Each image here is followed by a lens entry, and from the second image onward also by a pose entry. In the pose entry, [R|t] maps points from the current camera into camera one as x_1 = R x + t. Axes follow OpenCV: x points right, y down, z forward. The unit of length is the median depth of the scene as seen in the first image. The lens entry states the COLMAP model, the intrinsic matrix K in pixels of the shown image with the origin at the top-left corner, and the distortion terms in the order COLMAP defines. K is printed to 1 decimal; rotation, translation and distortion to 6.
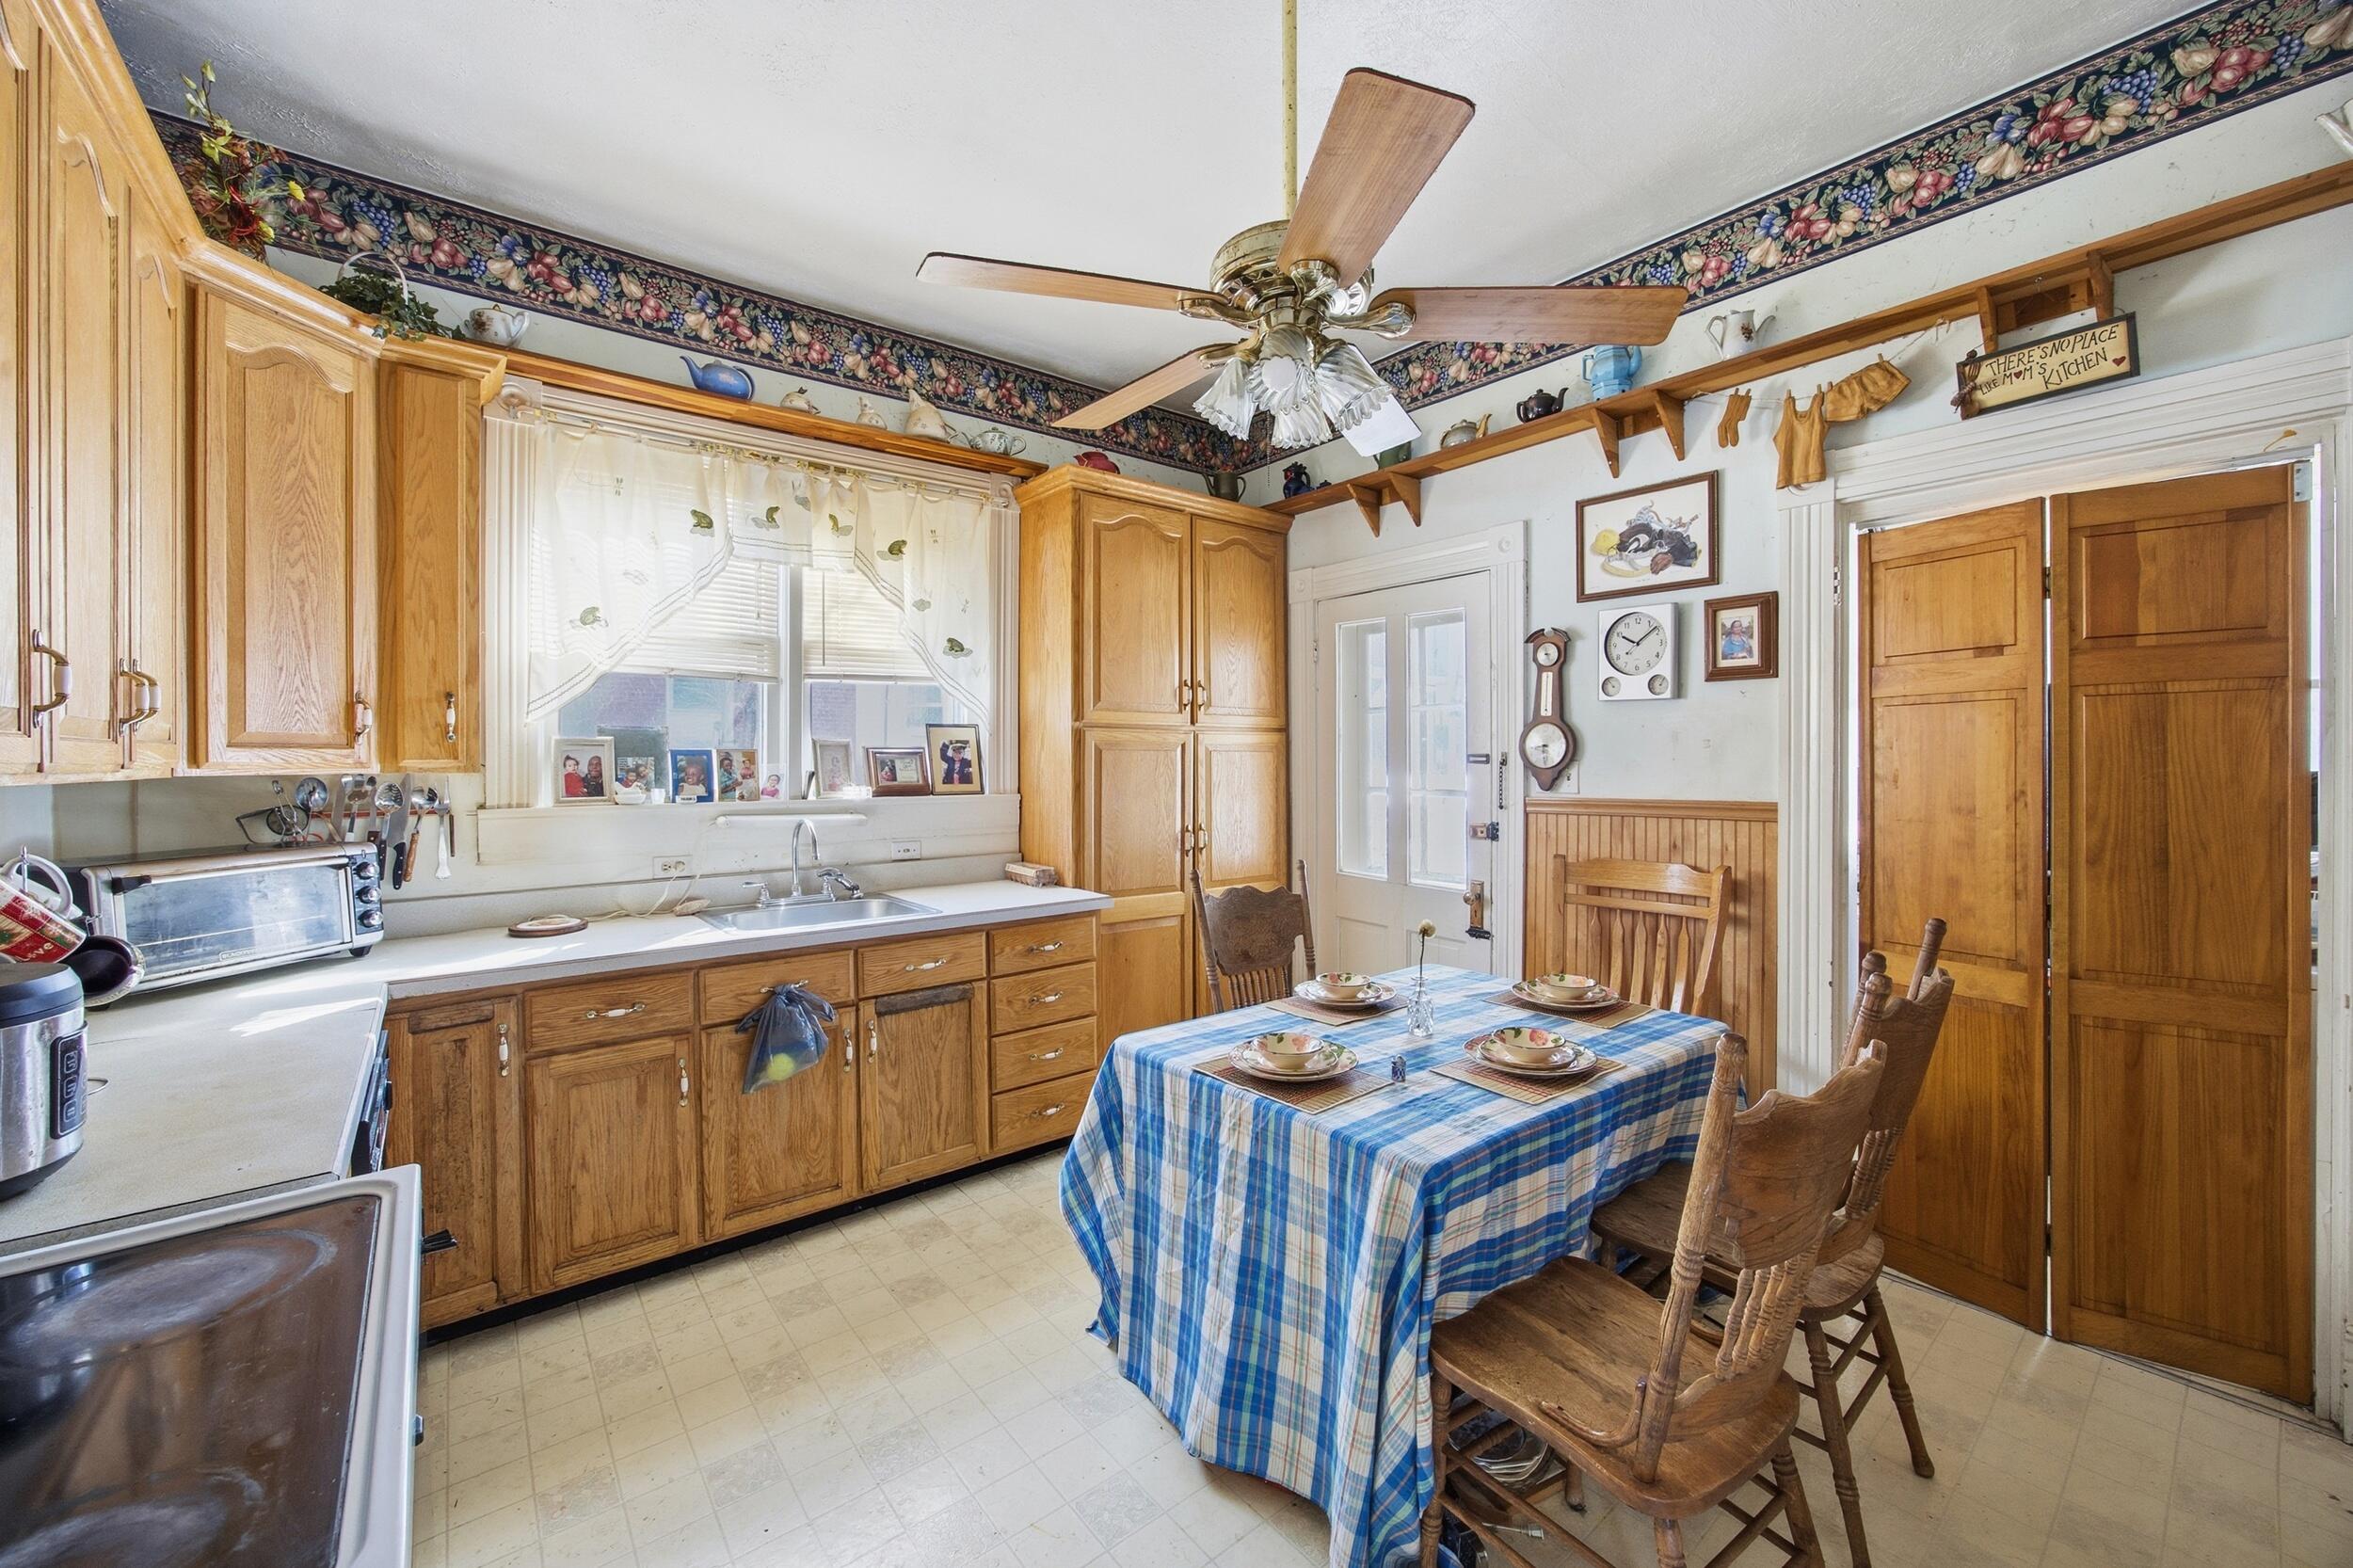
lens RADIAL K [[915.1, 0, 1191.5], [0, 915.1, 772.1], [0, 0, 1]] dist [-0.020399, 0.000462]
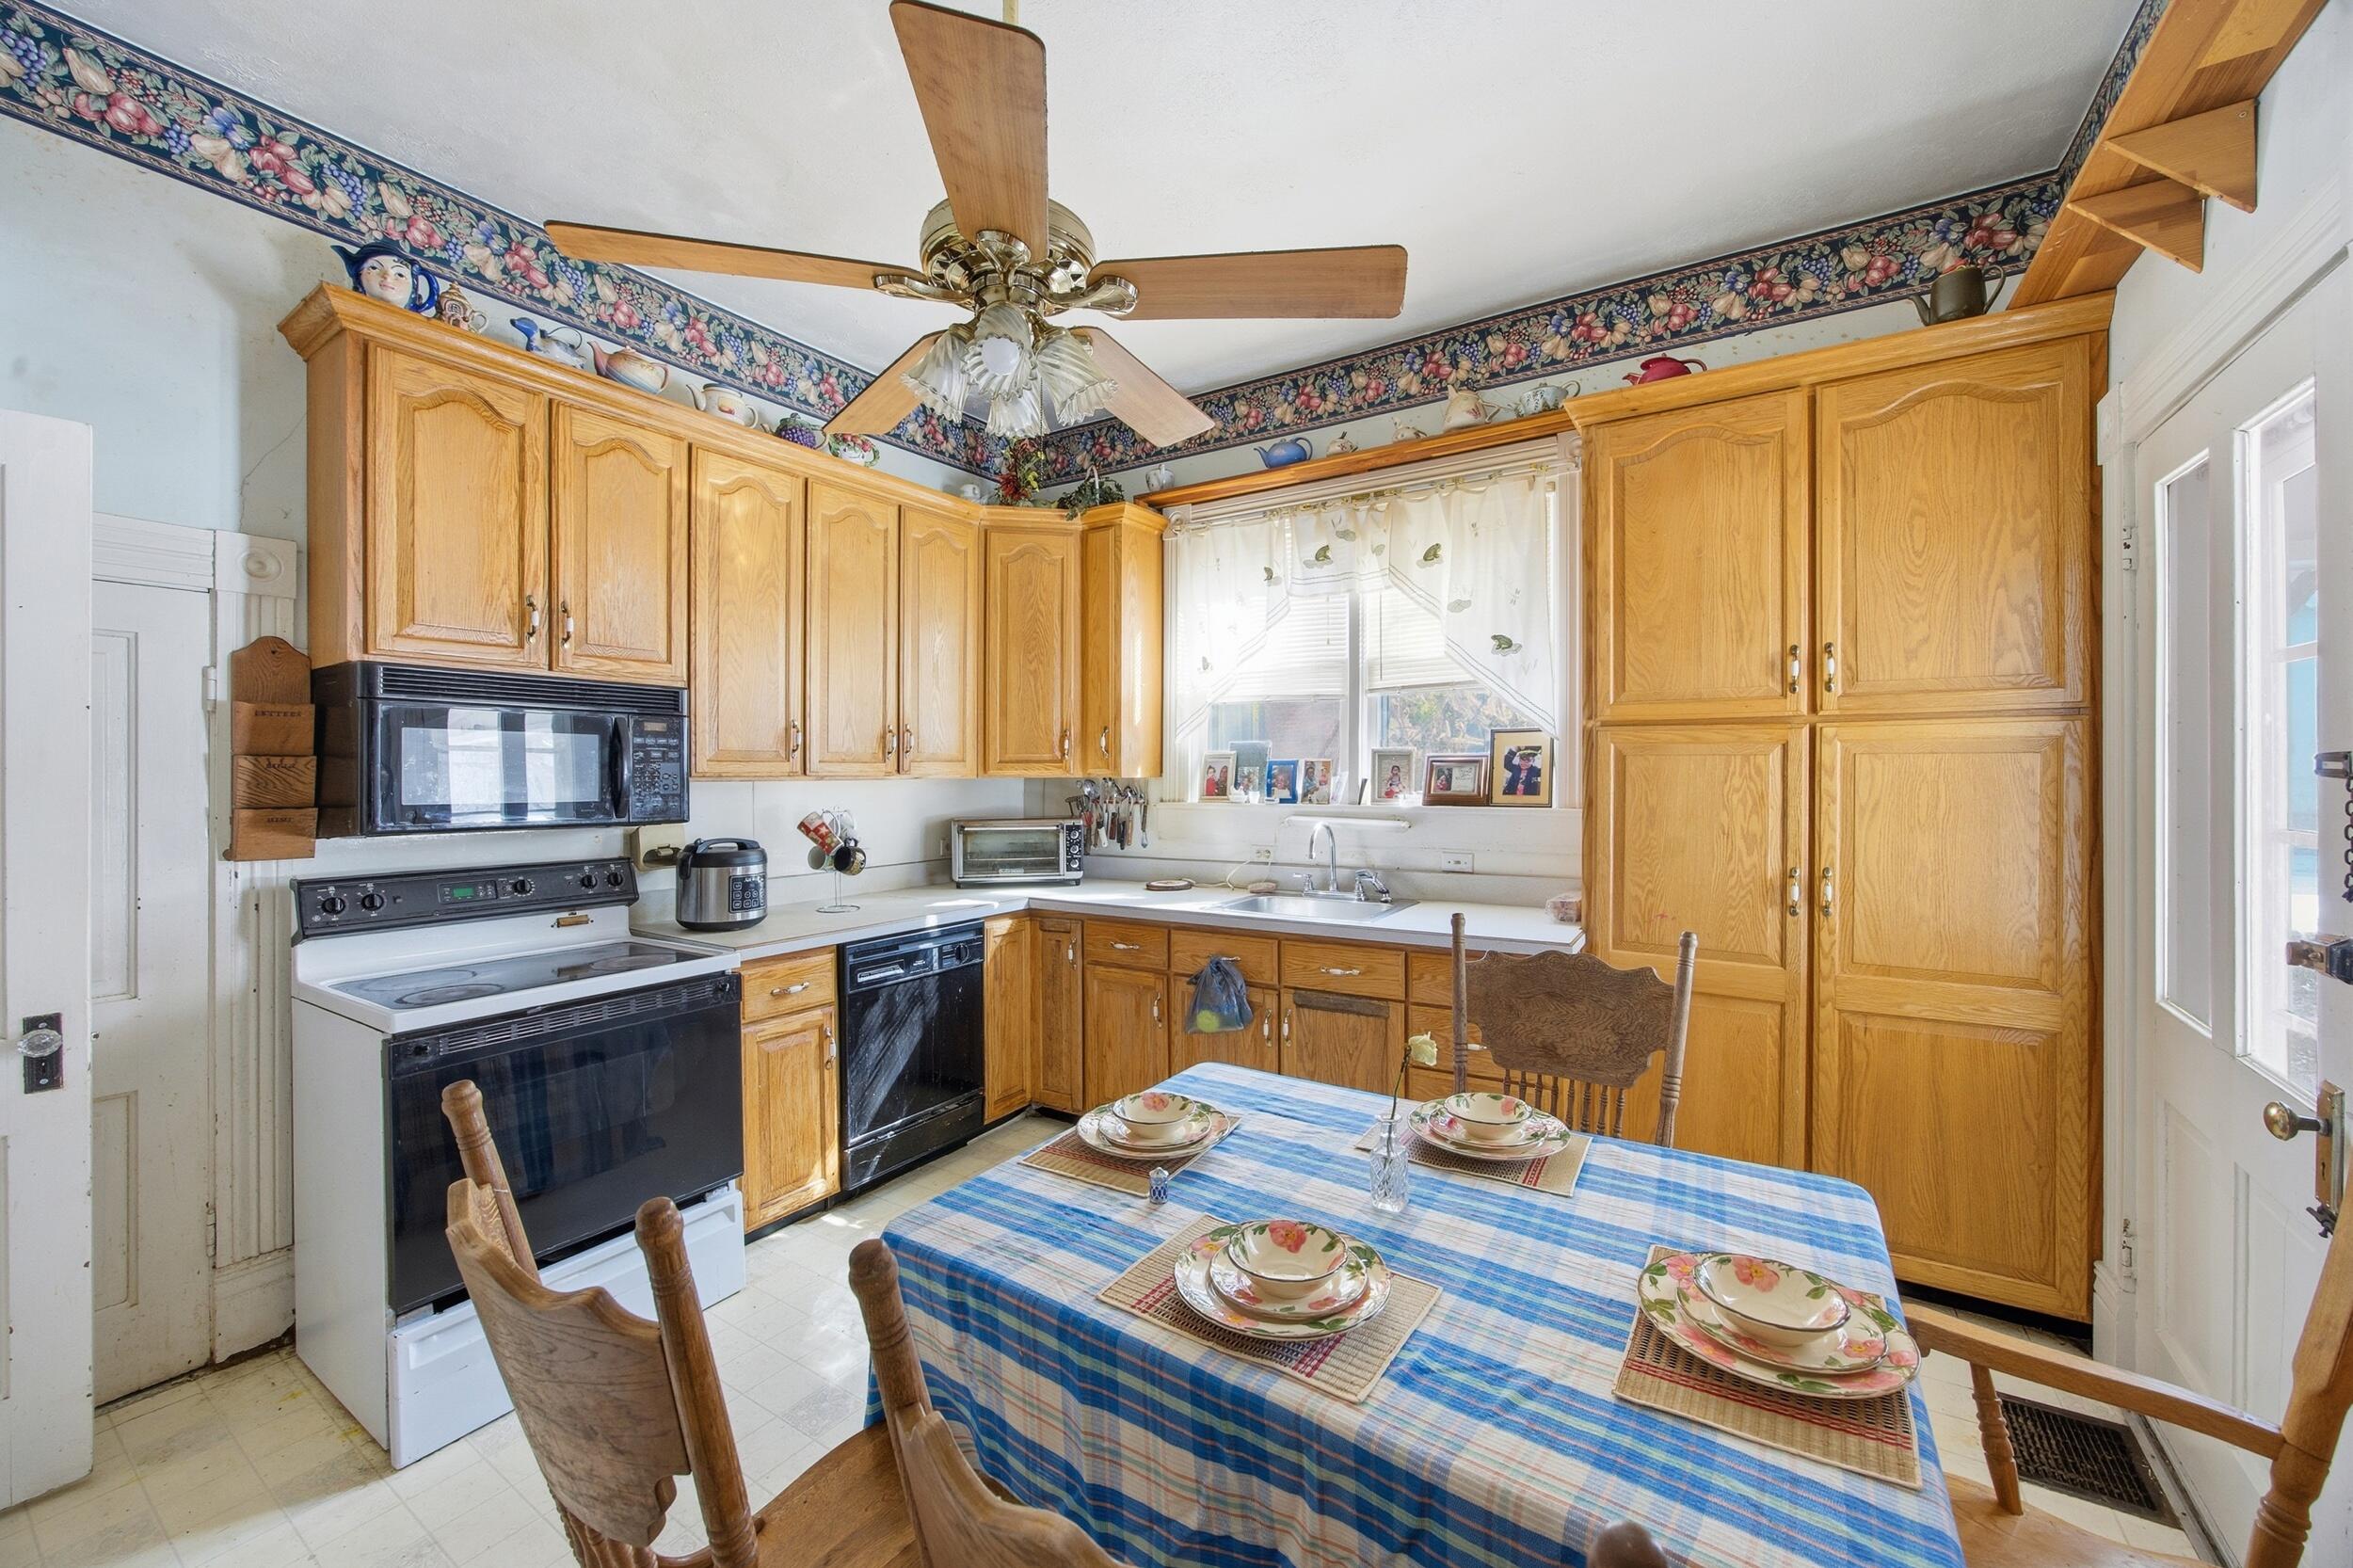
lens RADIAL K [[915.1, 0, 1191.5], [0, 915.1, 772.1], [0, 0, 1]] dist [-0.020399, 0.000462]
pose [[0.315291, 0.002598, -0.948991, 0.568029], [-0.011613, 0.999932, -0.001121, -0.005703], [0.948924, 0.011375, 0.315300, 0.479177]]
